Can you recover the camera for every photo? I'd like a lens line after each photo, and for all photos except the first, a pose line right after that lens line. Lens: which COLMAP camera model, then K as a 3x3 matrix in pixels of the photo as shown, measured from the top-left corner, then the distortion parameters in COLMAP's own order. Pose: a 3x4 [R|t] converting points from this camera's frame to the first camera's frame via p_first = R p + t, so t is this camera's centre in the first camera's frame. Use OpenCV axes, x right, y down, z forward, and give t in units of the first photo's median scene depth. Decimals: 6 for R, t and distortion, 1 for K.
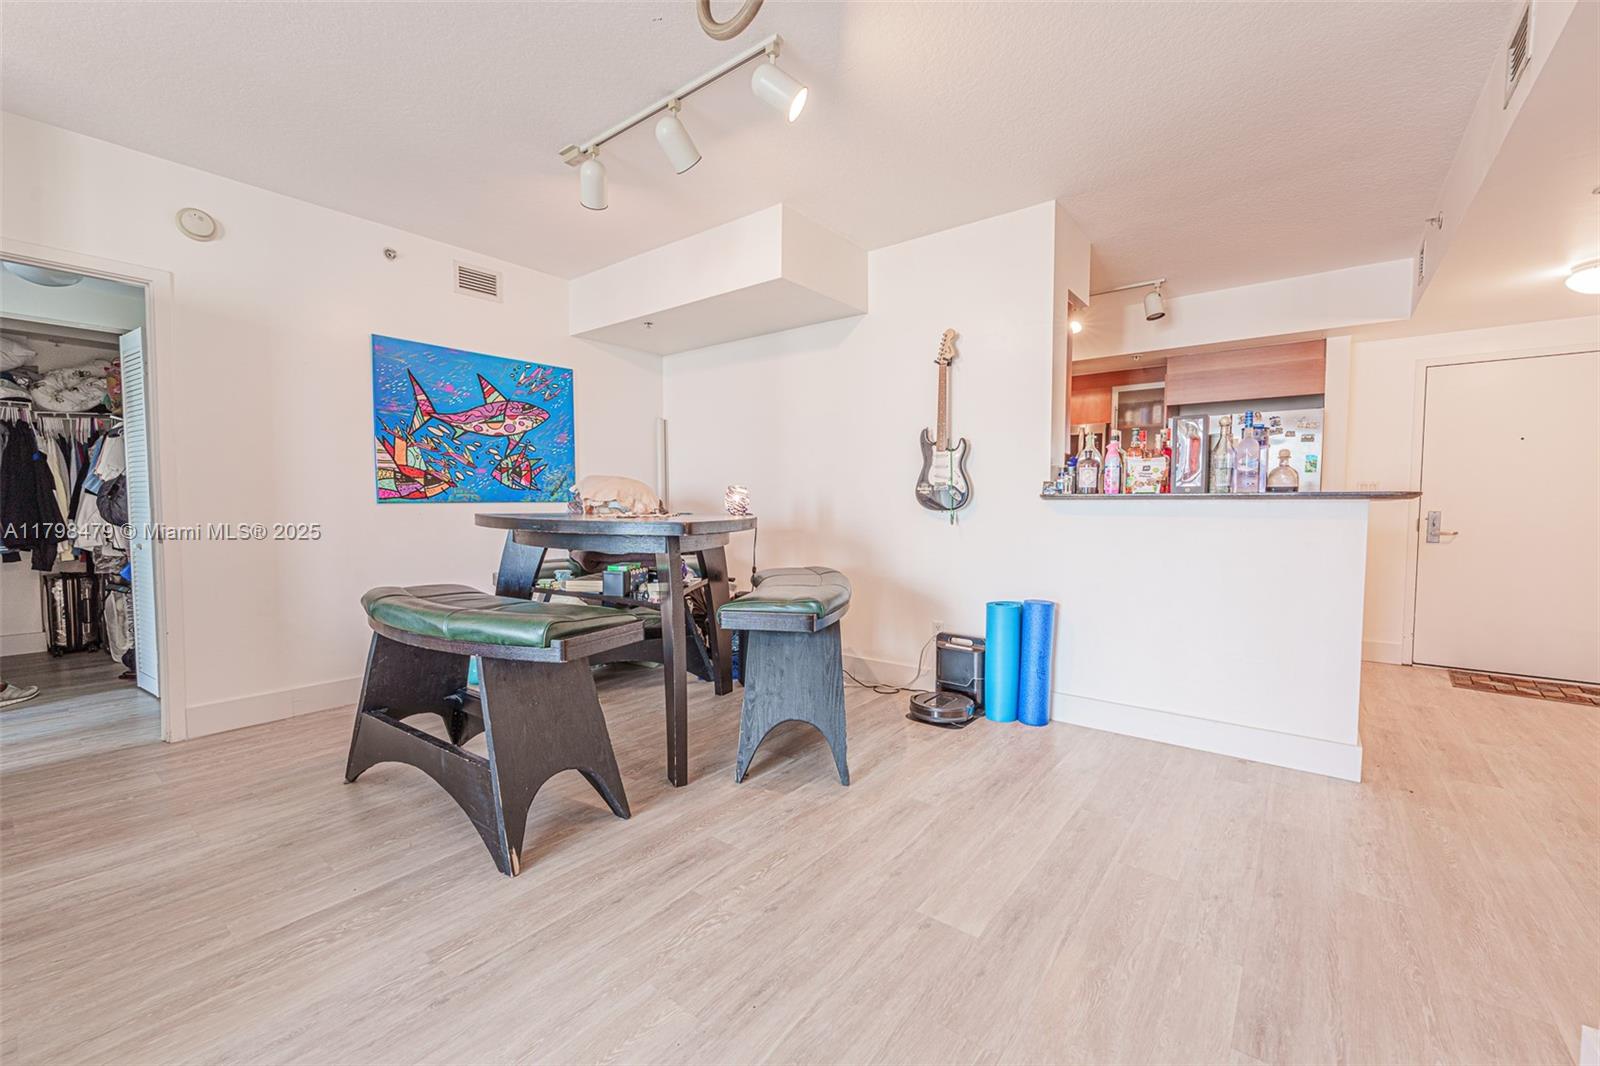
lens RADIAL K [[643.5, 0, 799.5], [0, 643.5, 537.1], [0, 0, 1]] dist [-0.002242, -0.000453]
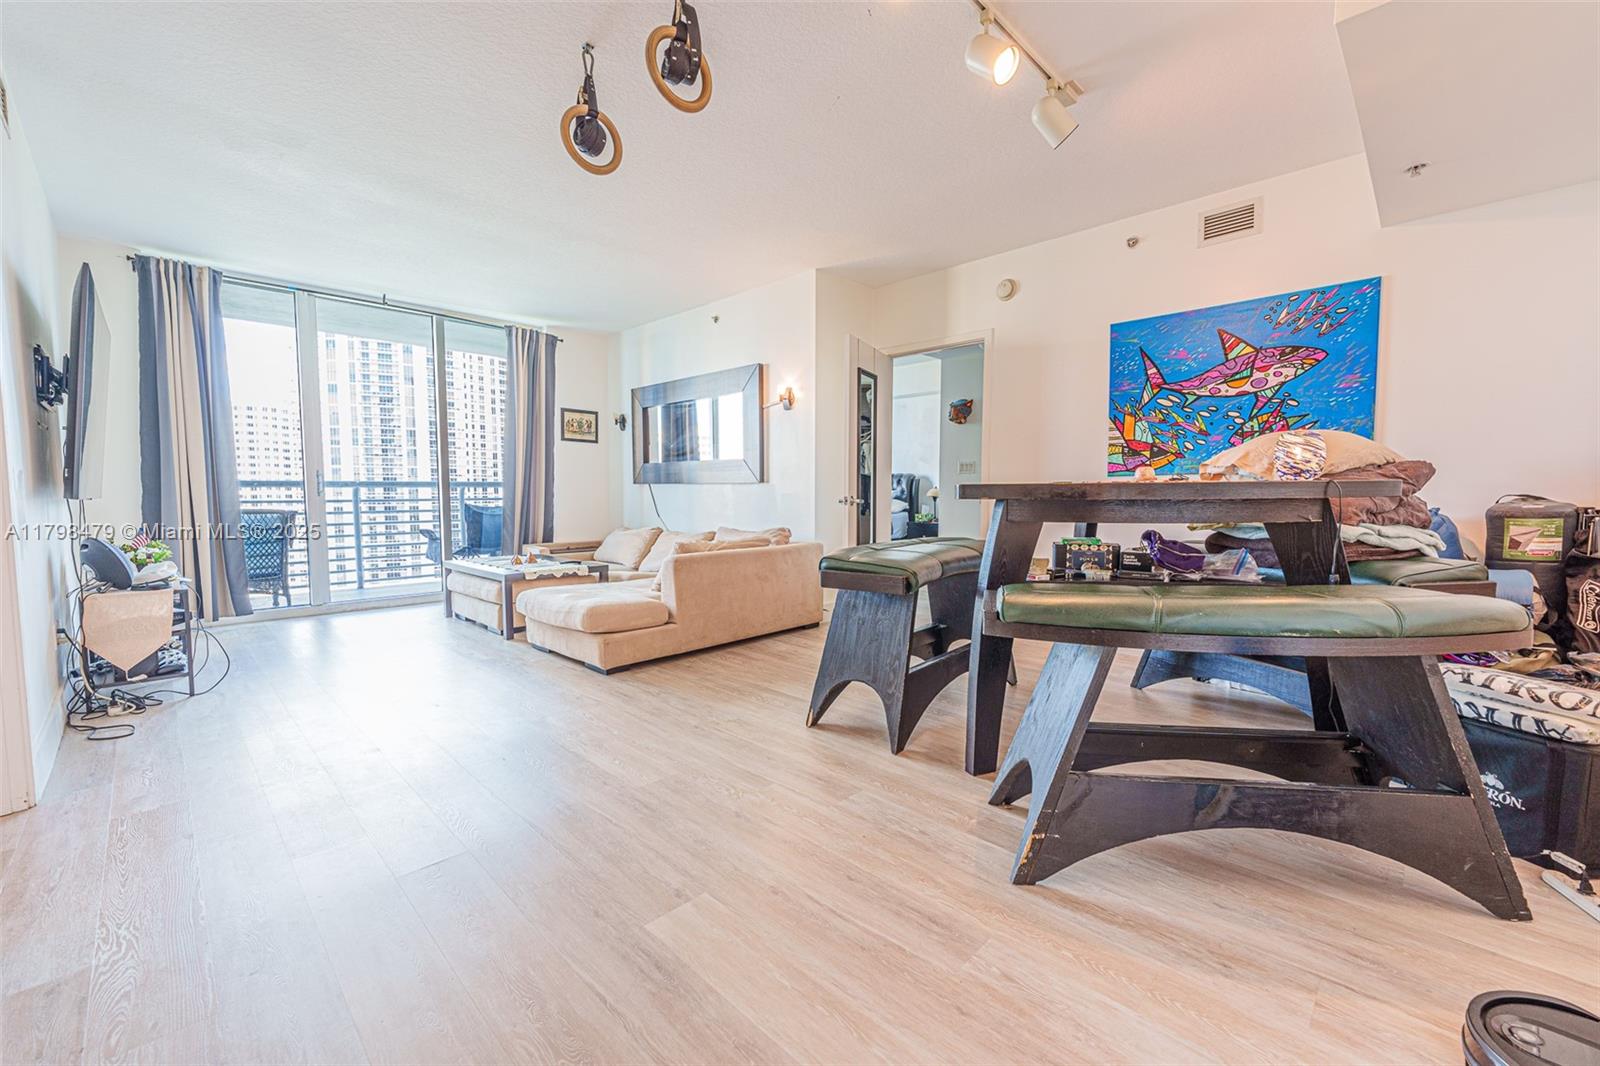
lens RADIAL K [[643.5, 0, 801.3], [0, 643.5, 538.1], [0, 0, 1]] dist [-0.002242, -0.000453]
pose [[-0.108520, 0.070681, -0.991578, 0.509418], [-0.051627, 0.995722, 0.076627, -0.003975], [0.992753, 0.059508, -0.104406, 0.583749]]
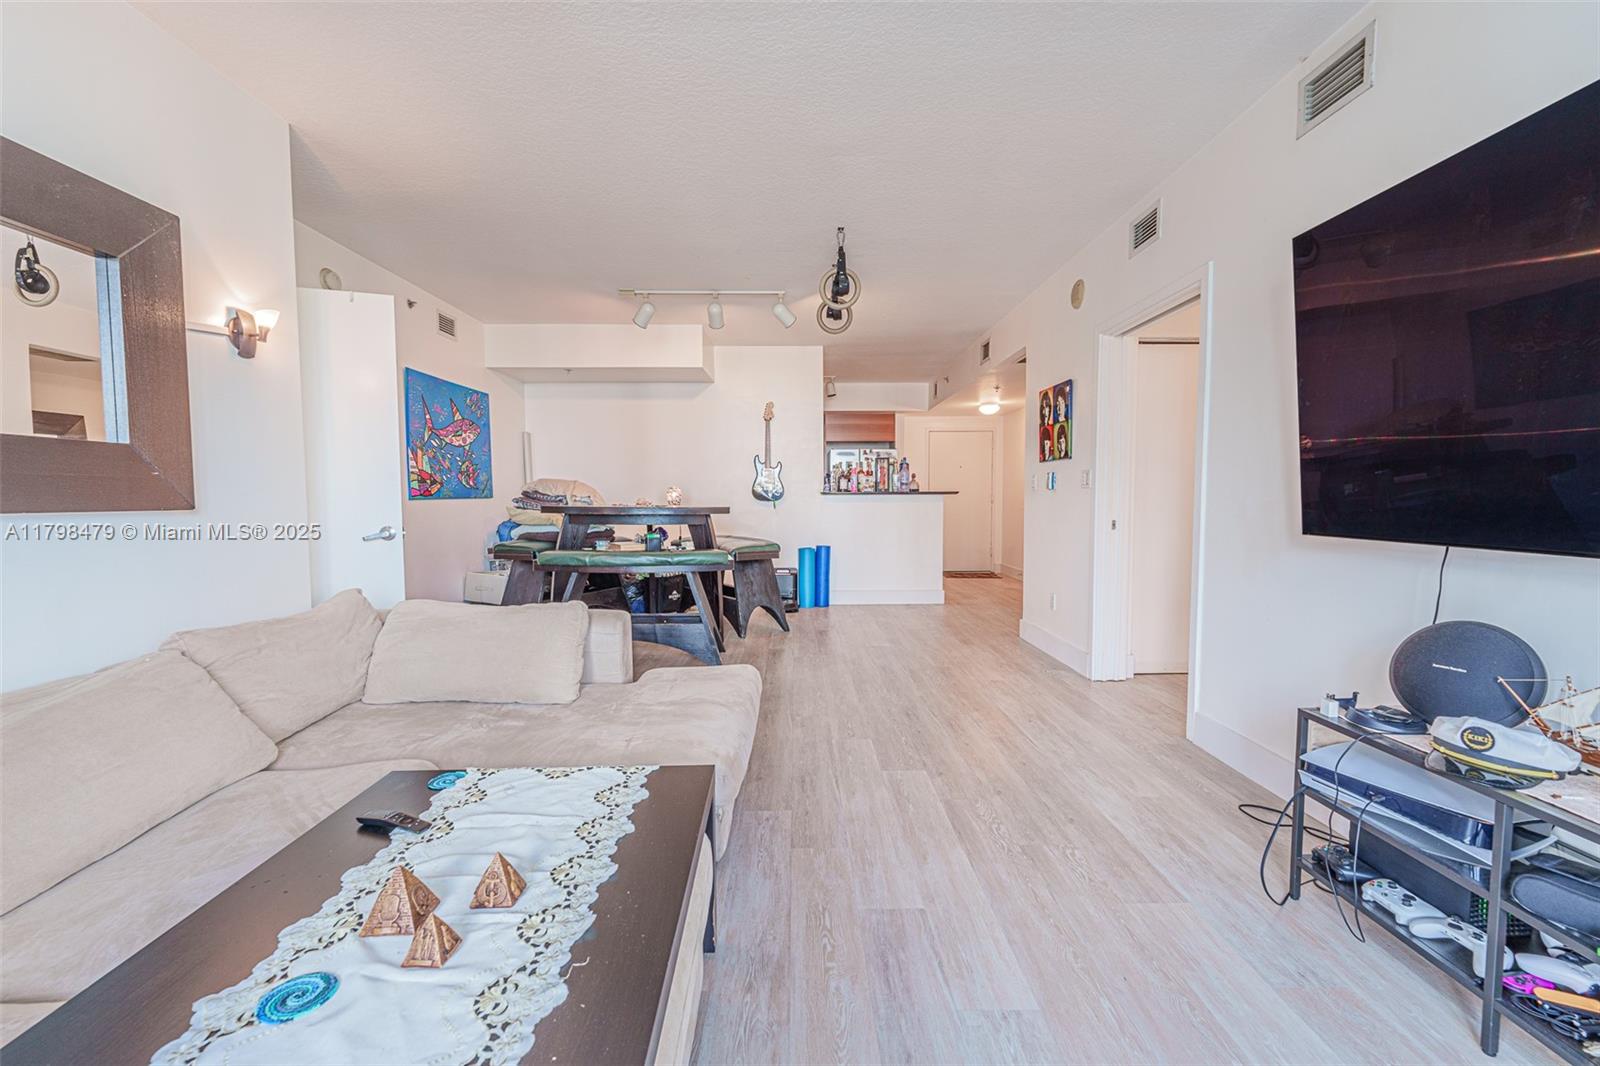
lens RADIAL K [[643.5, 0, 798.7], [0, 643.5, 538.3], [0, 0, 1]] dist [-0.002242, -0.000453]
pose [[0.781907, -0.046192, 0.621682, -0.835361], [0.038942, 0.998923, 0.025243, 0.021207], [-0.622178, 0.004472, 0.782863, -0.469059]]
